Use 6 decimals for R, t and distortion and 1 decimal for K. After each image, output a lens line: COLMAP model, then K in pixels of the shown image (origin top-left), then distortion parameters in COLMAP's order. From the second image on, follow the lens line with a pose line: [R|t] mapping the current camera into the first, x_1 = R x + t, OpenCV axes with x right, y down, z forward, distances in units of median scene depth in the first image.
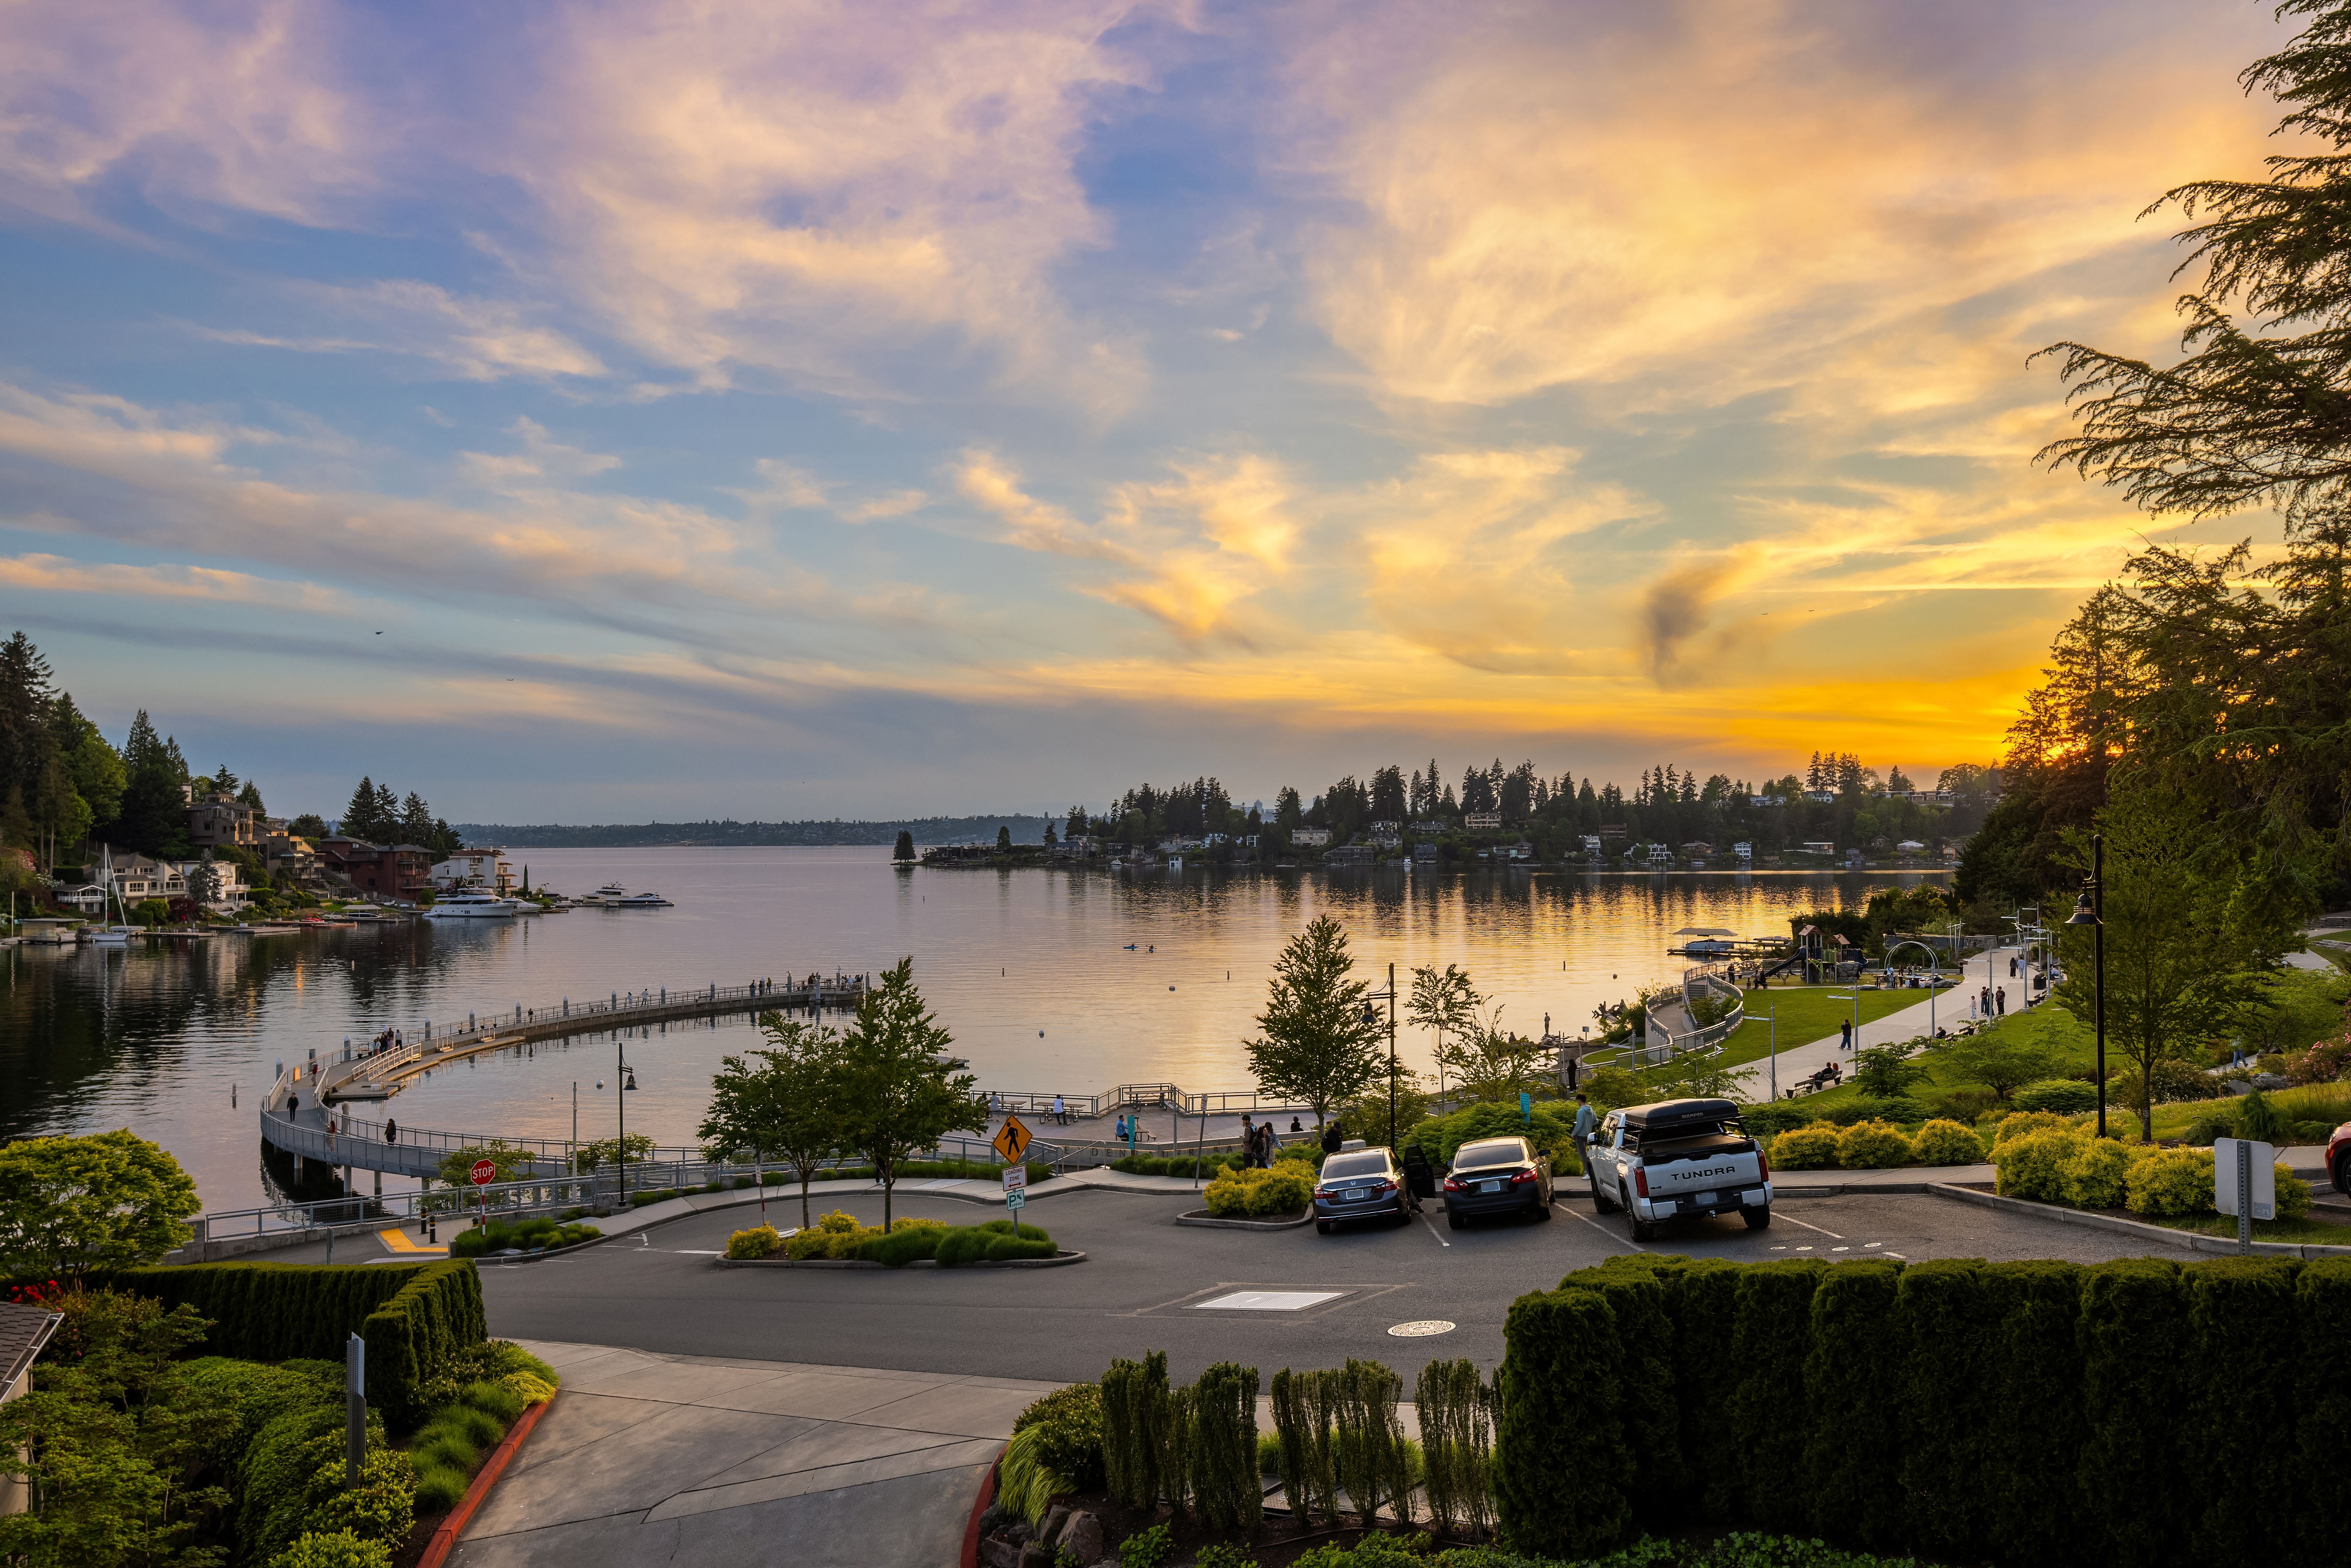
lens RADIAL K [[1604.6, 0, 1157.7], [0, 1604.6, 840.2], [0, 0, 1]] dist [-0.006145, 0.000587]
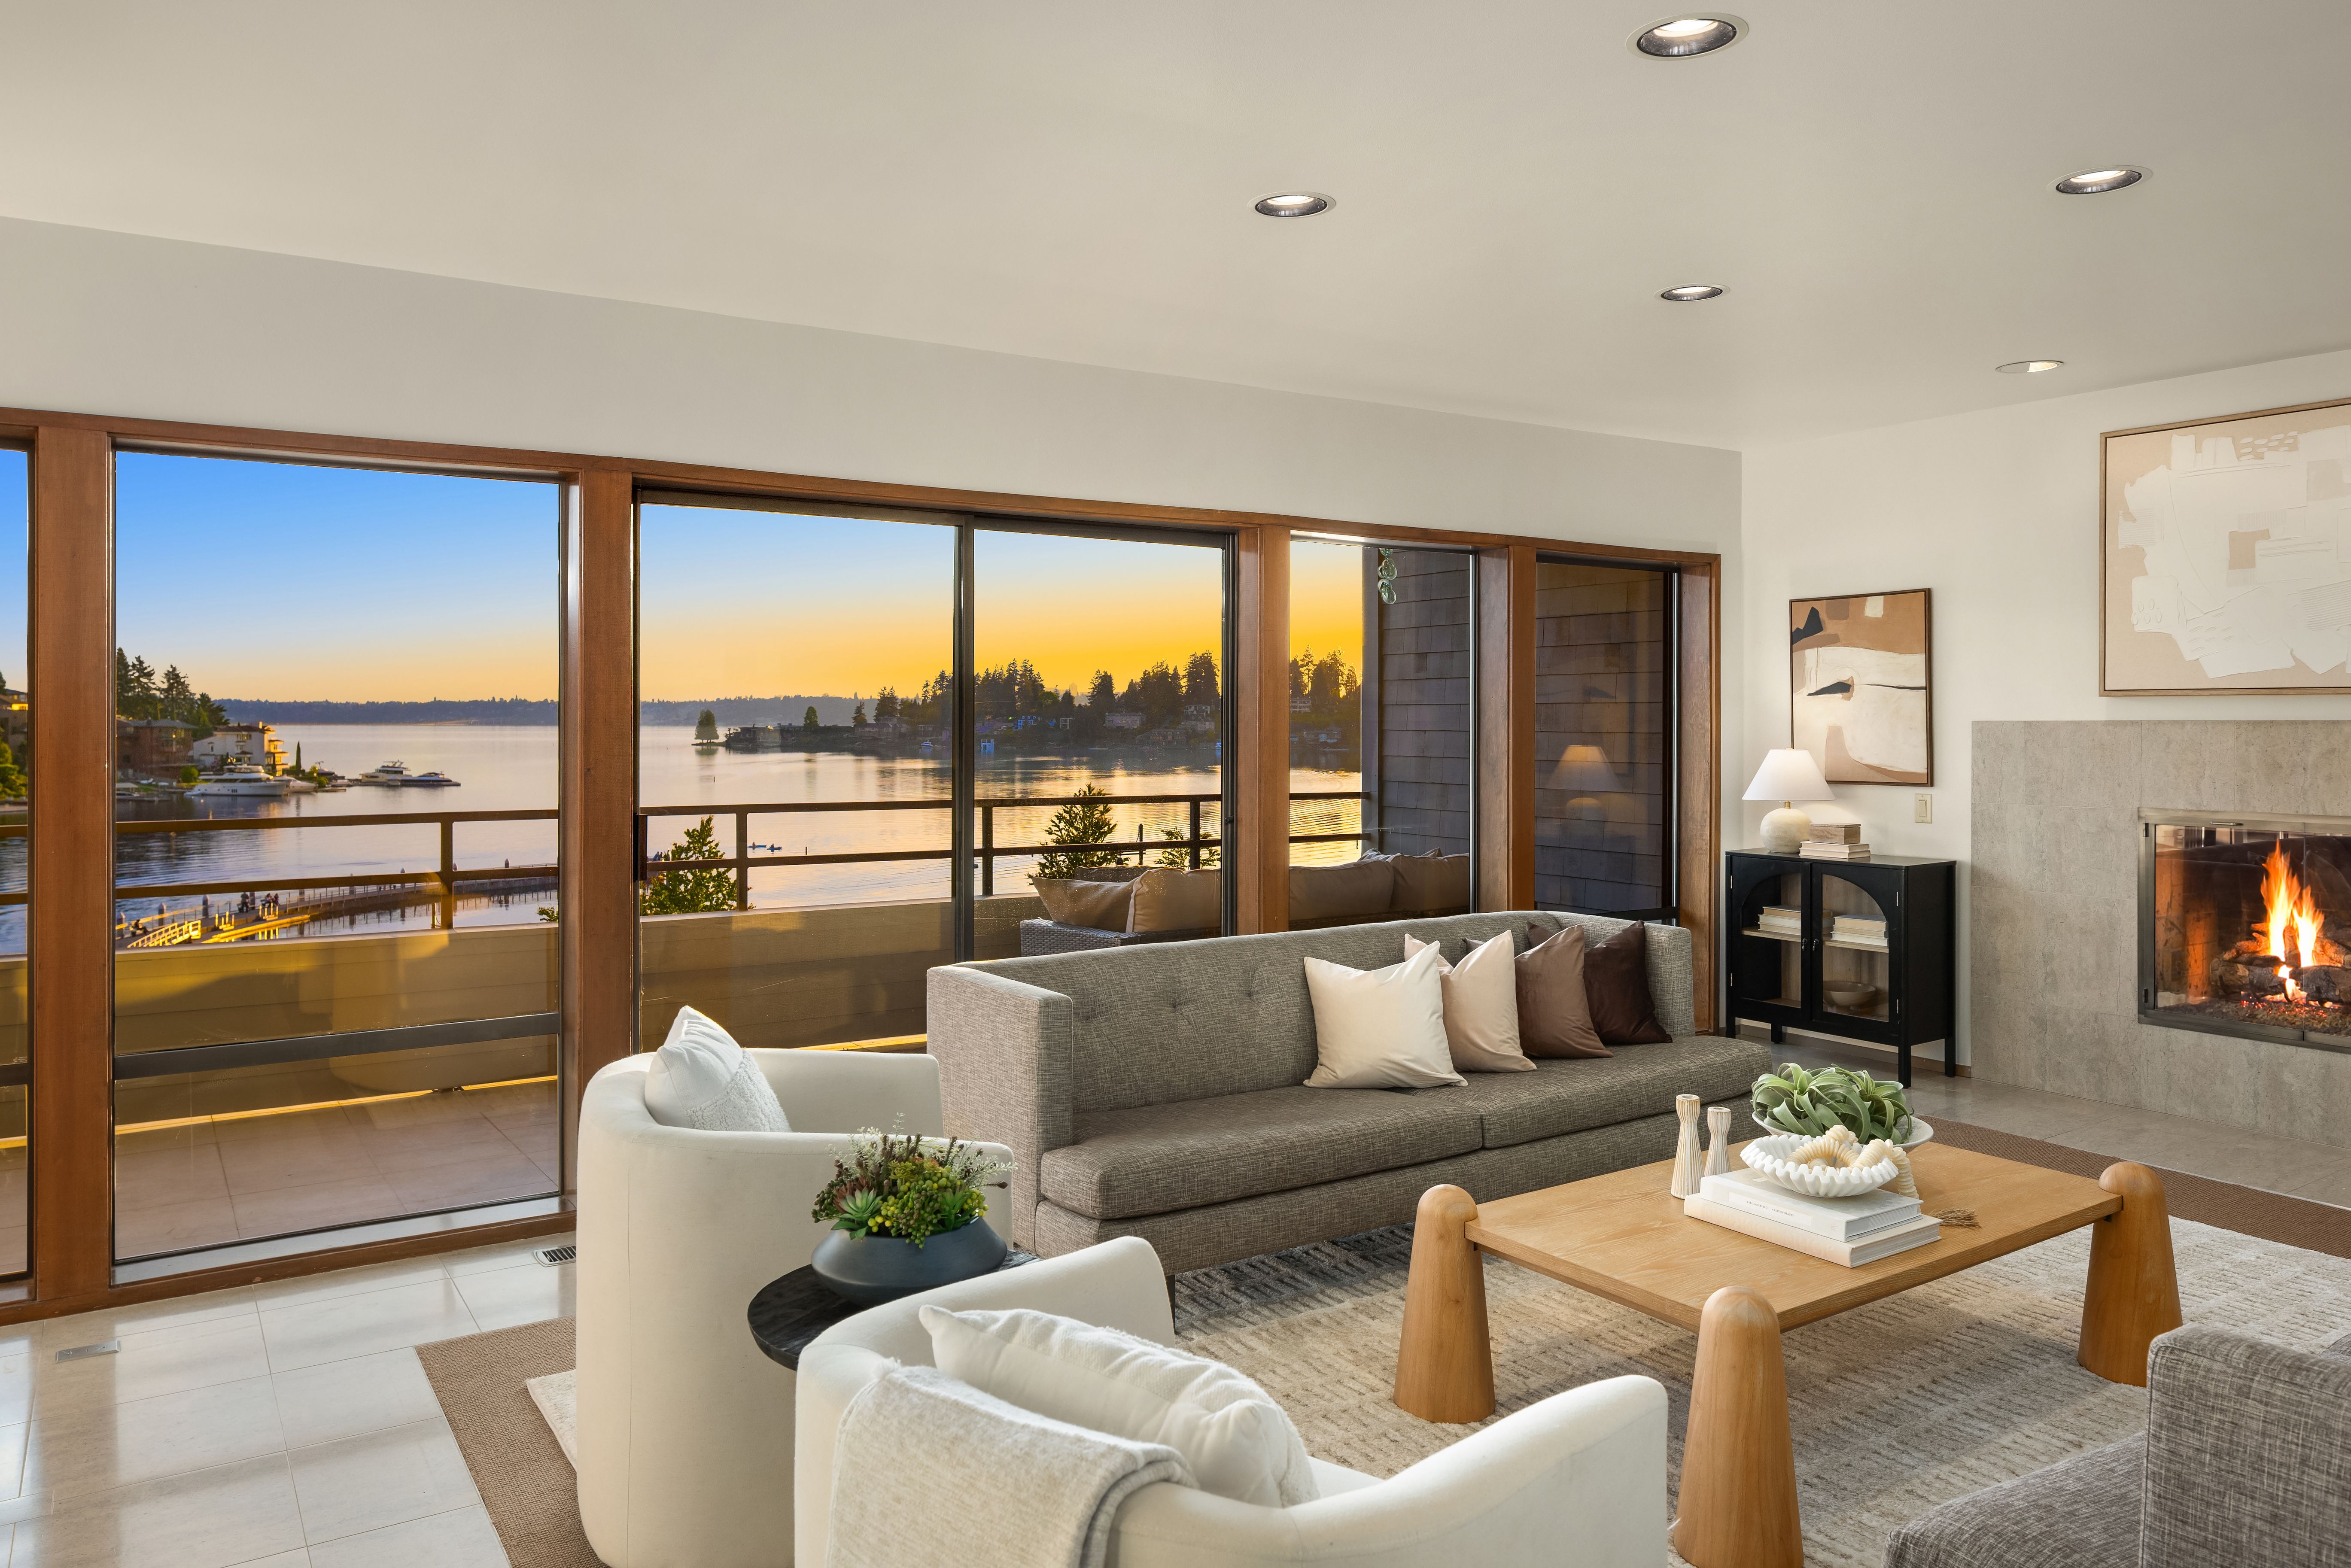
lens RADIAL K [[1604.6, 0, 1166.1], [0, 1604.6, 725.6], [0, 0, 1]] dist [-0.006145, 0.000587]
pose [[0.992520, 0.008191, 0.121805, 0.019023], [-0.008414, 0.999964, 0.001319, 0.003336], [-0.121790, -0.002334, 0.992553, -0.123982]]
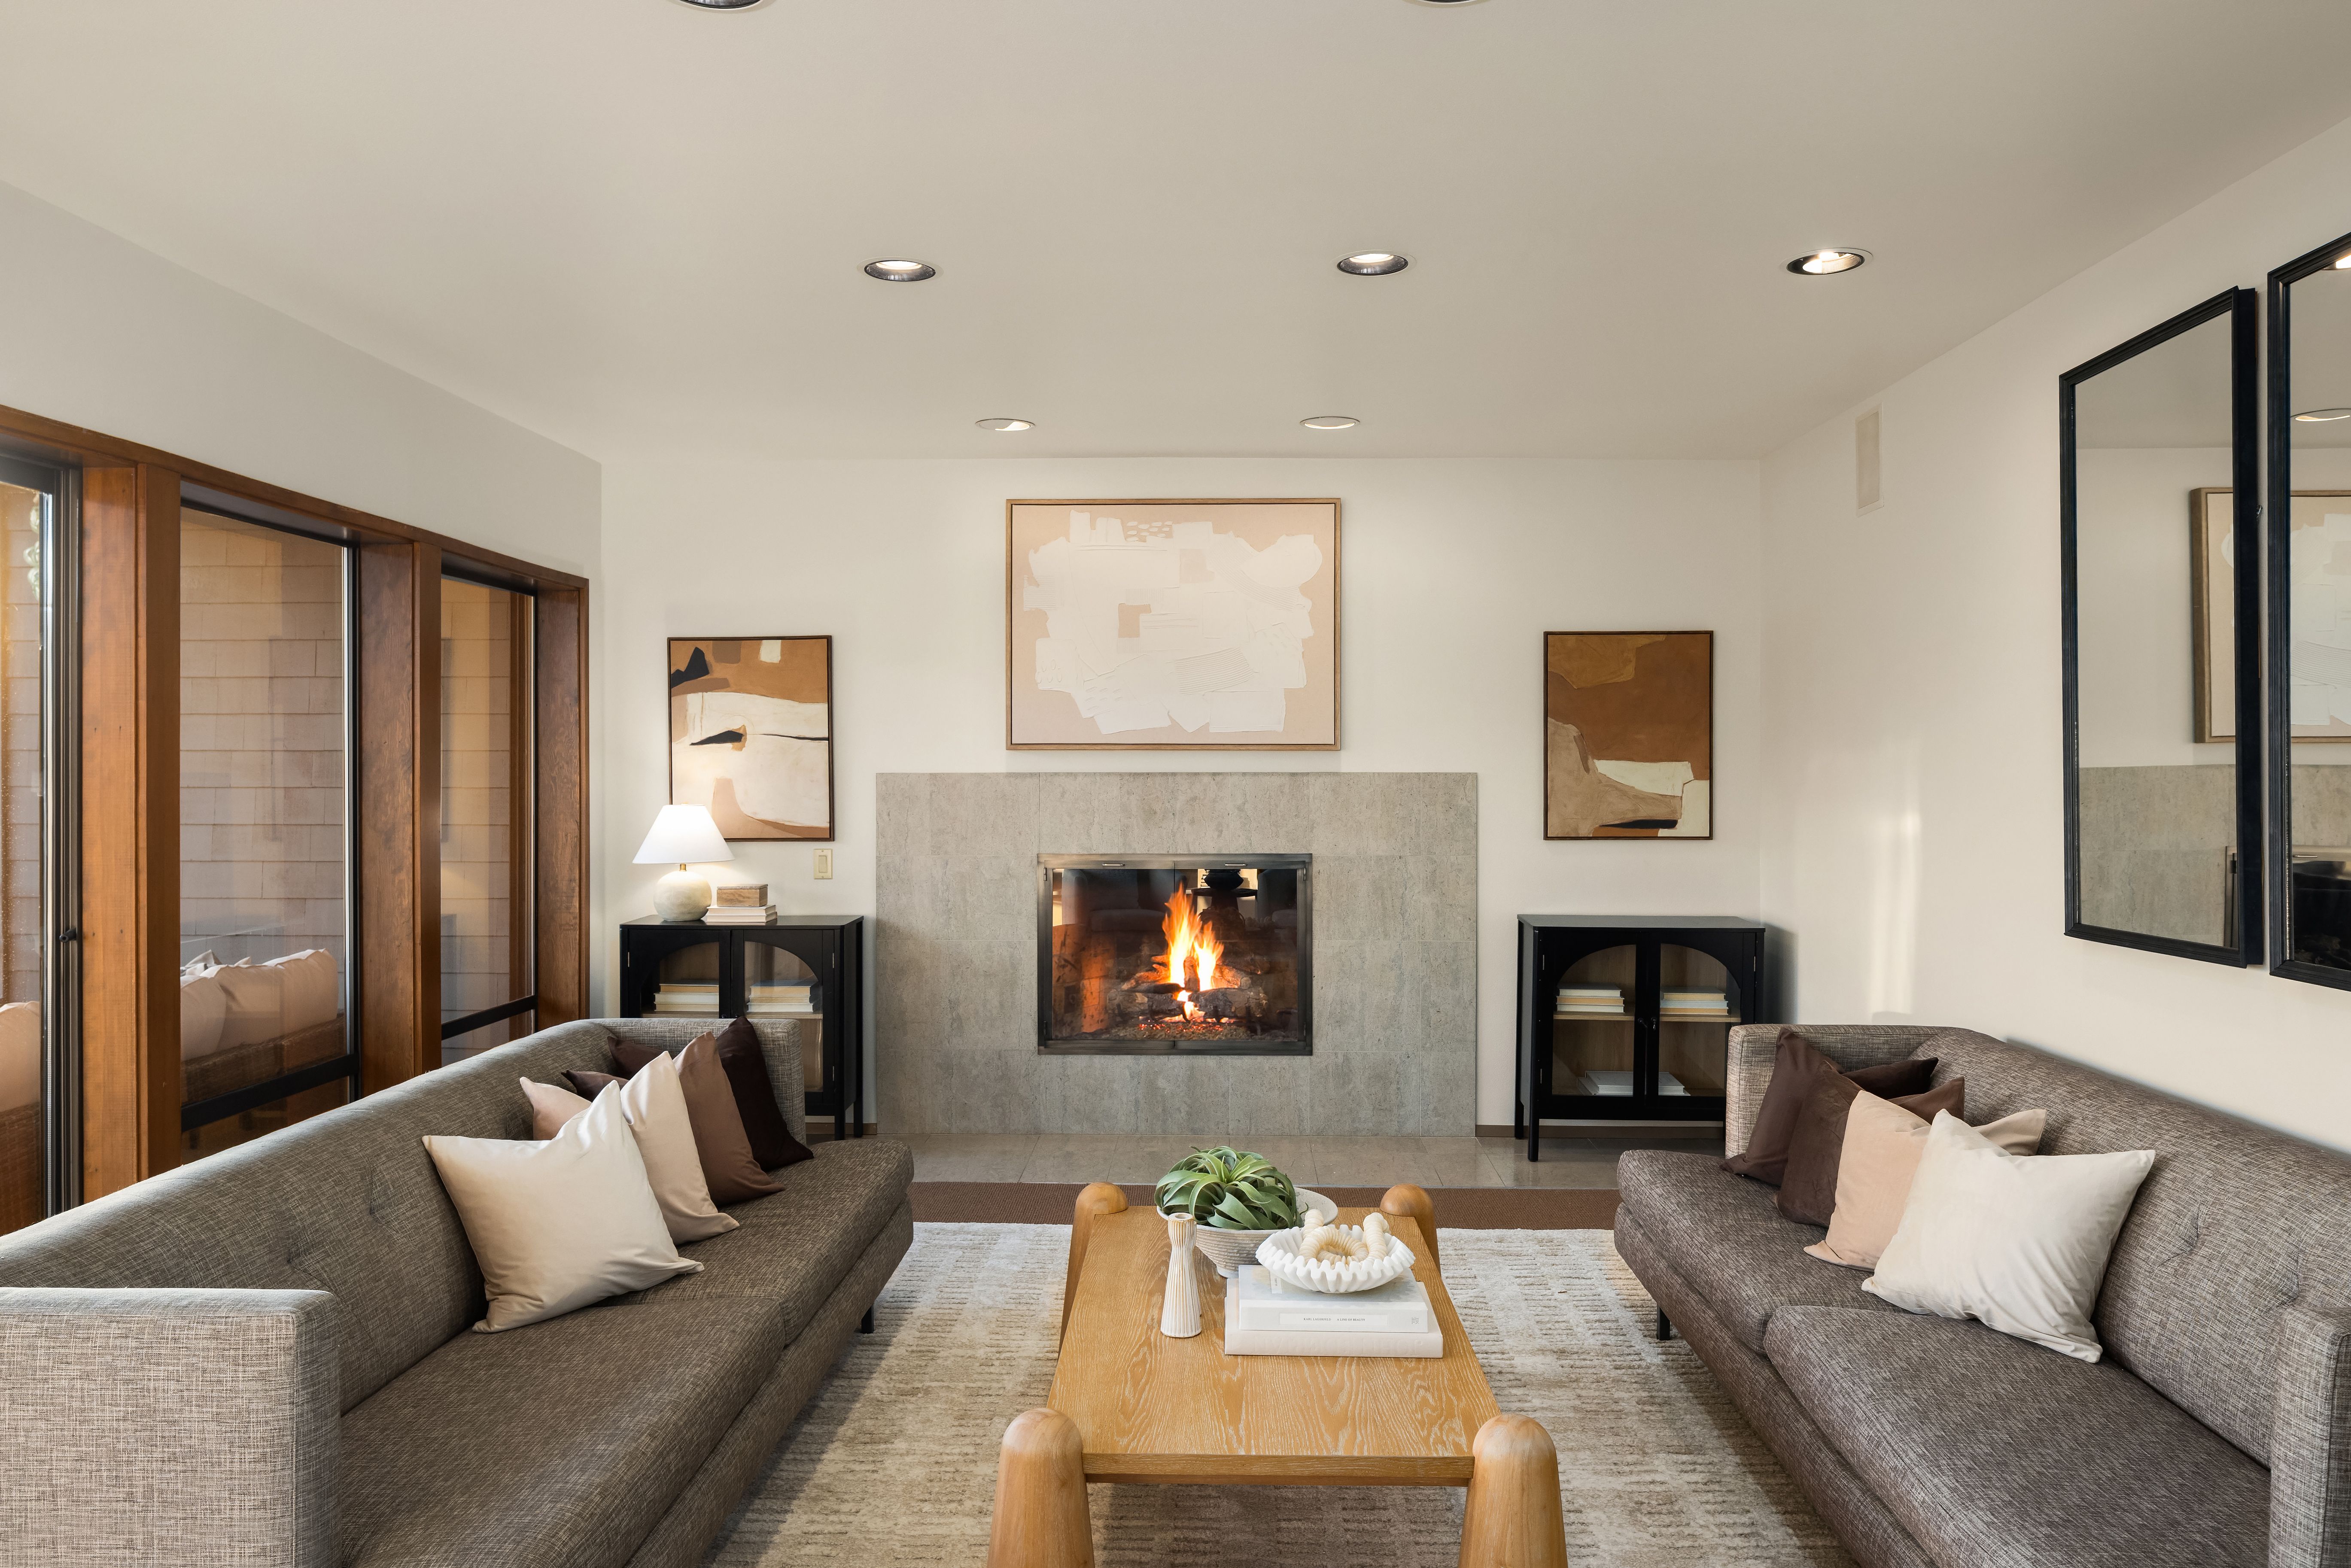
lens RADIAL K [[1604.6, 0, 1192.6], [0, 1604.6, 782.7], [0, 0, 1]] dist [-0.006145, 0.000587]
pose [[0.467844, 0.003036, 0.883806, -0.000221], [-0.002909, 0.999994, -0.001895, 0.003496], [-0.883806, -0.001684, 0.467850, -0.088890]]
